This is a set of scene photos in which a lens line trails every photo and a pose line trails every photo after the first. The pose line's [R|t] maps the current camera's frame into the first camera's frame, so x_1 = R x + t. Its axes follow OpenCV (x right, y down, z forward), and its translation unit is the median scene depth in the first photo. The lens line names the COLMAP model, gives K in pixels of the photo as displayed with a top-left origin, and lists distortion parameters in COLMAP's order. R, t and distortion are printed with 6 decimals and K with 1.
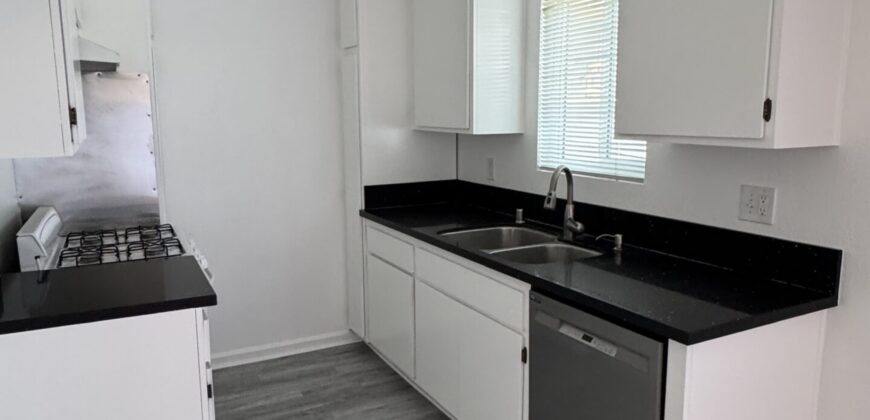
lens RADIAL K [[616.7, 0, 435.0], [0, 616.7, 210.0], [0, 0, 1]] dist [-0.000941, -0.003747]
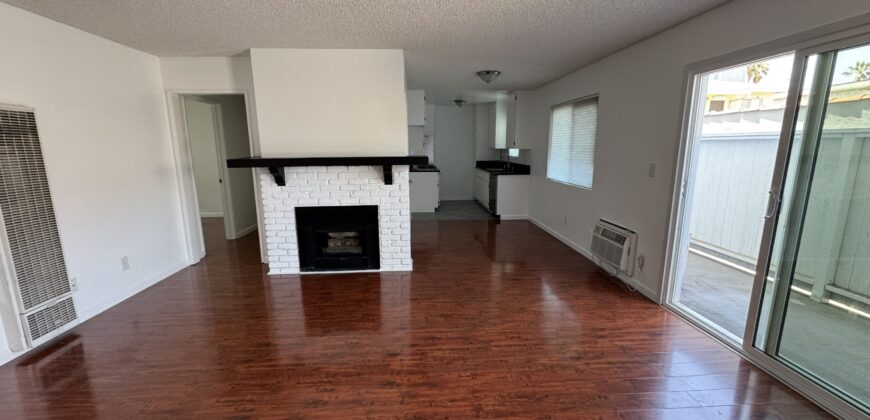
lens RADIAL K [[347.2, 0, 434.0], [0, 347.2, 207.5], [0, 0, 1]] dist [-0.002136, -0.000020]
pose [[0.911322, 0.073491, -0.405083, 0.796223], [-0.063640, 0.997259, 0.037754, 0.276256], [0.406747, -0.008627, 0.913500, -1.733330]]
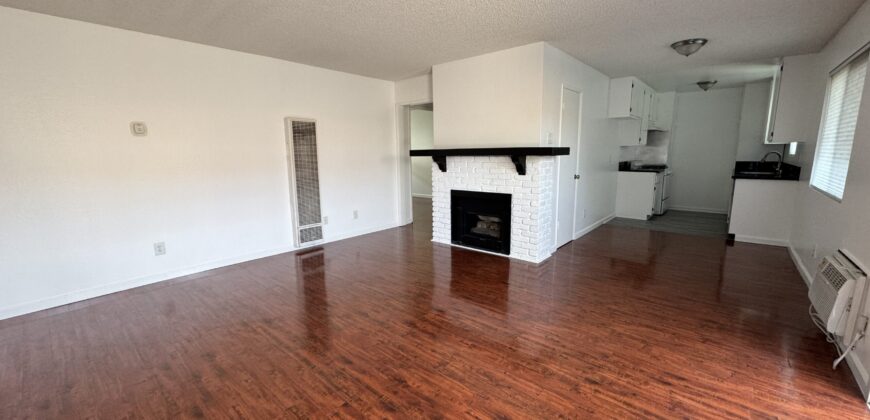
lens RADIAL K [[347.2, 0, 434.0], [0, 347.2, 207.5], [0, 0, 1]] dist [-0.002136, -0.000020]
pose [[0.364270, 0.151558, -0.918878, 1.266007], [-0.136255, 0.984725, 0.108403, 0.275248], [0.921272, 0.085714, 0.379357, -1.412048]]
